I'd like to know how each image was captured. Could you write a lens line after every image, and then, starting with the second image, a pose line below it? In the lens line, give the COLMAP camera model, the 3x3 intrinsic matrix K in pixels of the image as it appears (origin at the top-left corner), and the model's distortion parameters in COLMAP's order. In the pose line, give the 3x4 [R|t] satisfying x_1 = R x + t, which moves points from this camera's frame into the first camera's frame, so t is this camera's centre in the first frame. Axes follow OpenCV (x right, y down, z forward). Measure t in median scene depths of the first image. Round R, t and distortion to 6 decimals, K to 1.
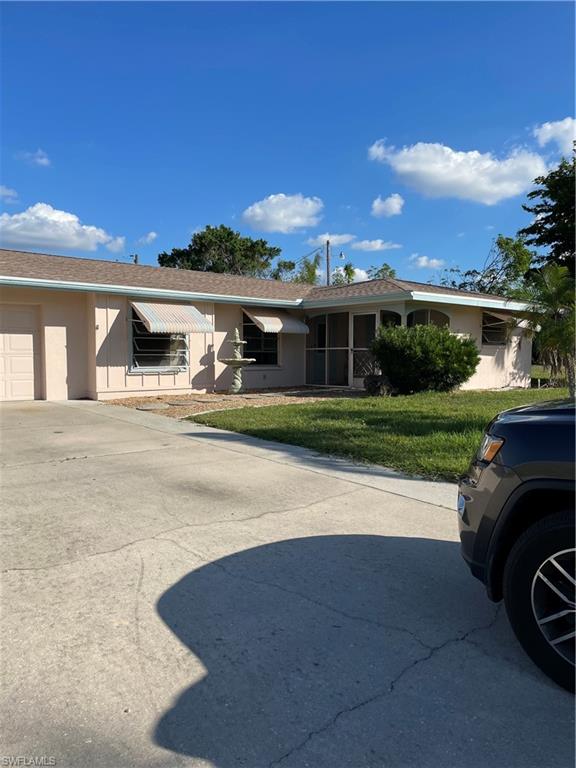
lens RADIAL K [[582.5, 0, 295.2], [0, 582.5, 391.2], [0, 0, 1]] dist [0.094924, -0.130808]
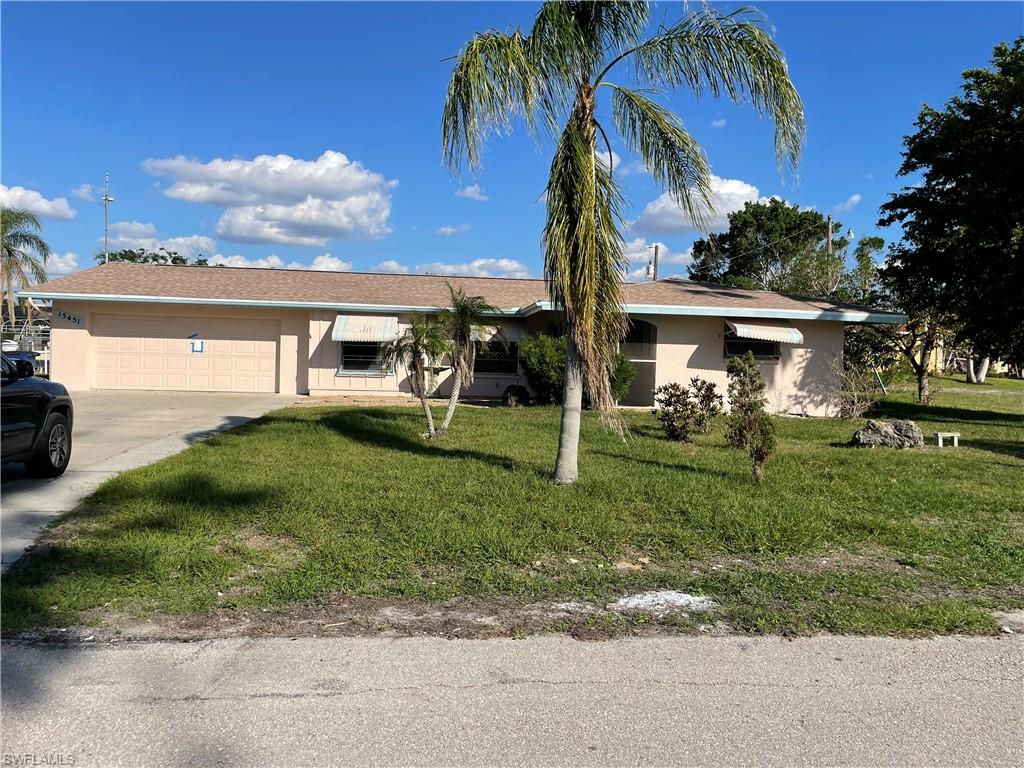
lens RADIAL K [[776.7, 0, 512.0], [0, 776.7, 384.0], [0, 0, 1]] dist [0.094924, -0.130808]
pose [[0.810781, 0.040625, -0.583938, 0.889590], [-0.062922, 0.997857, -0.017945, -0.005806], [0.581958, 0.051292, 0.811600, -0.070186]]
